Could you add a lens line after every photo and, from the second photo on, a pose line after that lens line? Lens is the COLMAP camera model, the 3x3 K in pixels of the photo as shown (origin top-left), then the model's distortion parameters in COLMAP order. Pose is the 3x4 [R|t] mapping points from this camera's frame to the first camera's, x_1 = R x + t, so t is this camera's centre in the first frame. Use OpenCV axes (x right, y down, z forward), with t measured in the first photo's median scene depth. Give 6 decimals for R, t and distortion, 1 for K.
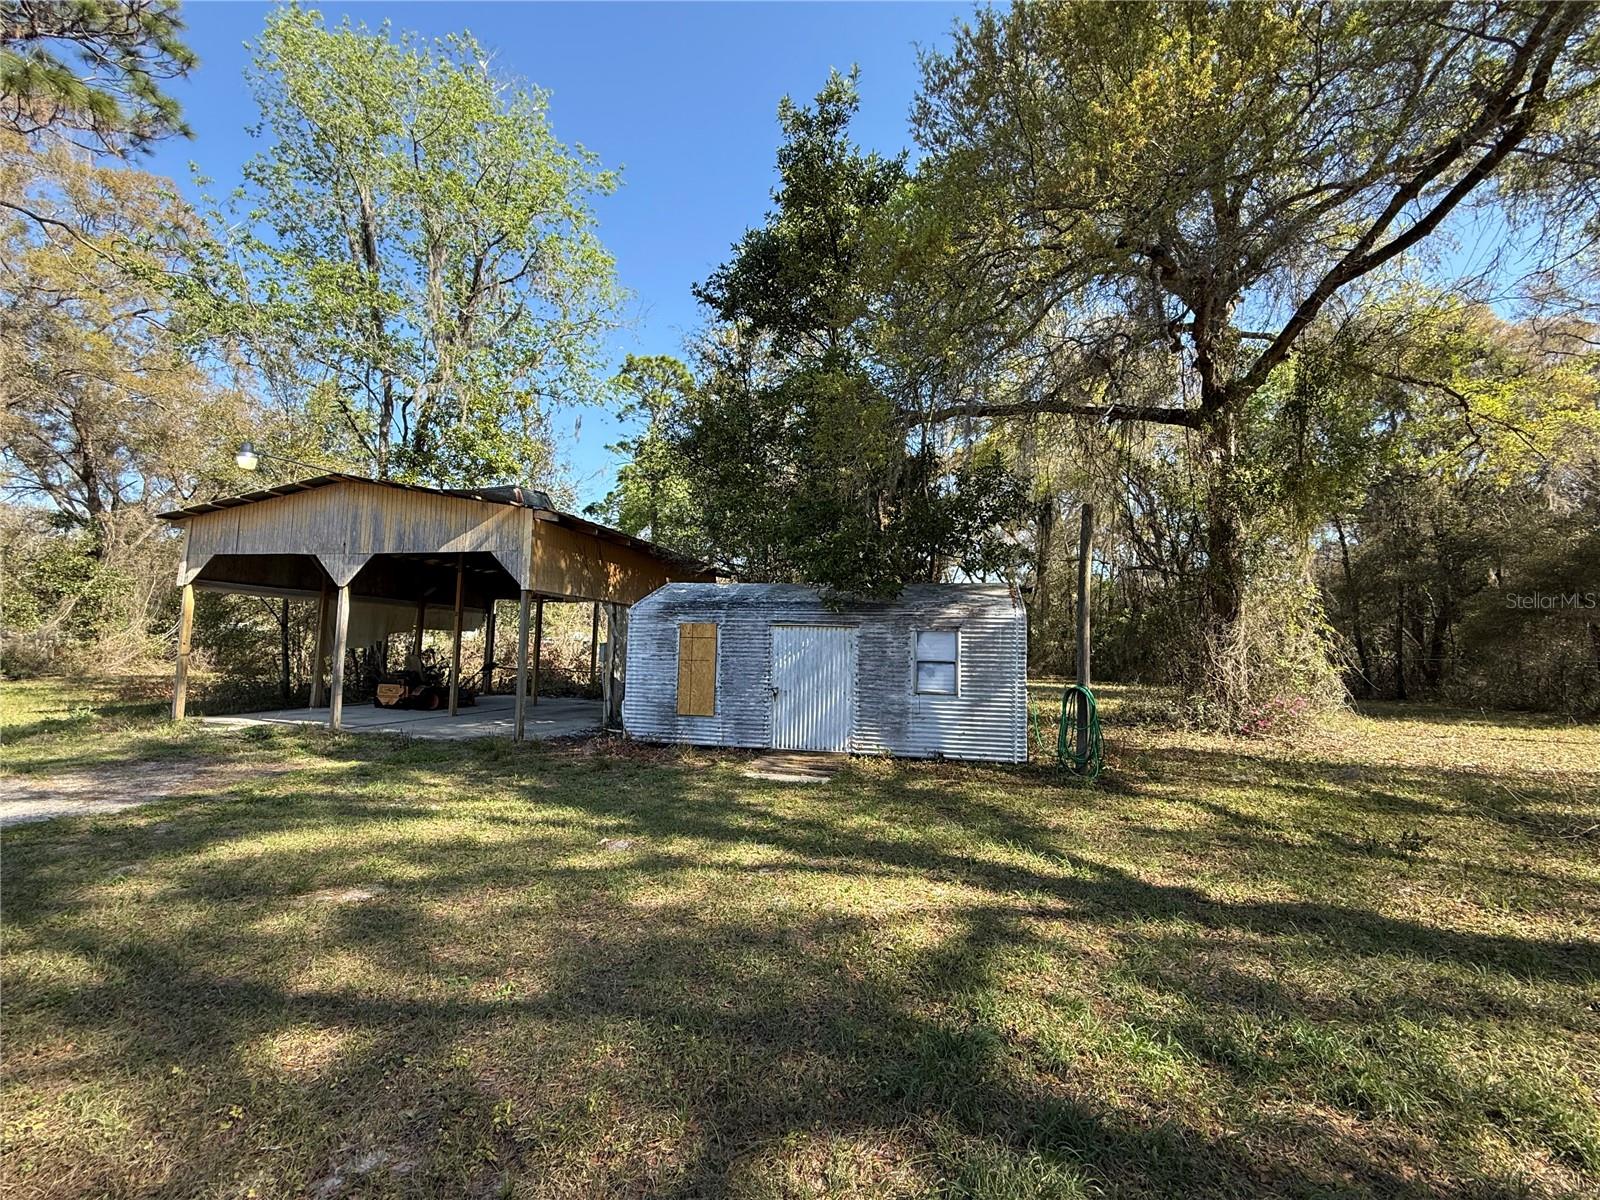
lens RADIAL K [[696.1, 0, 800.1], [0, 696.1, 595.9], [0, 0, 1]] dist [0.000028, 0.000027]
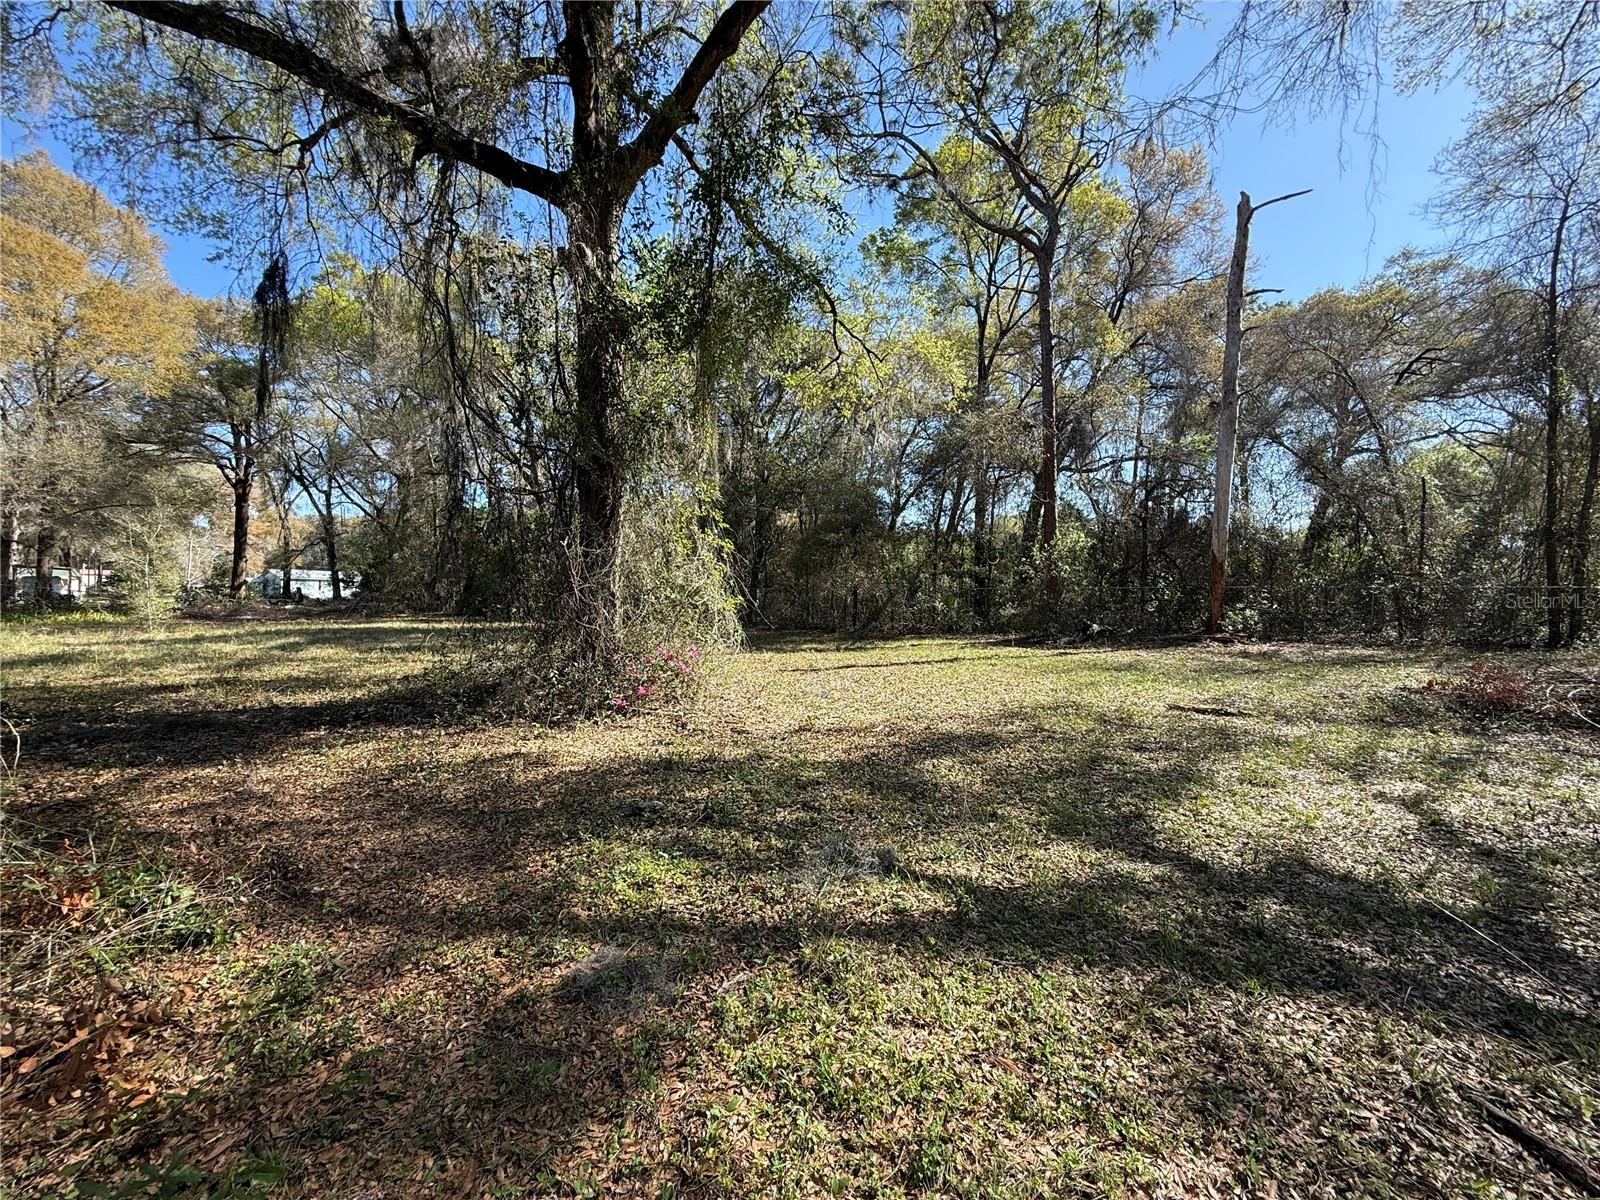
lens RADIAL K [[635.6, 0, 796.0], [0, 635.6, 599.8], [0, 0, 1]] dist [-0.001481, 0.000543]
pose [[0.663274, -0.022871, 0.748027, 0.251258], [-0.045915, 0.996406, 0.071178, 0.041660], [-0.746967, -0.081556, 0.659840, 0.406498]]
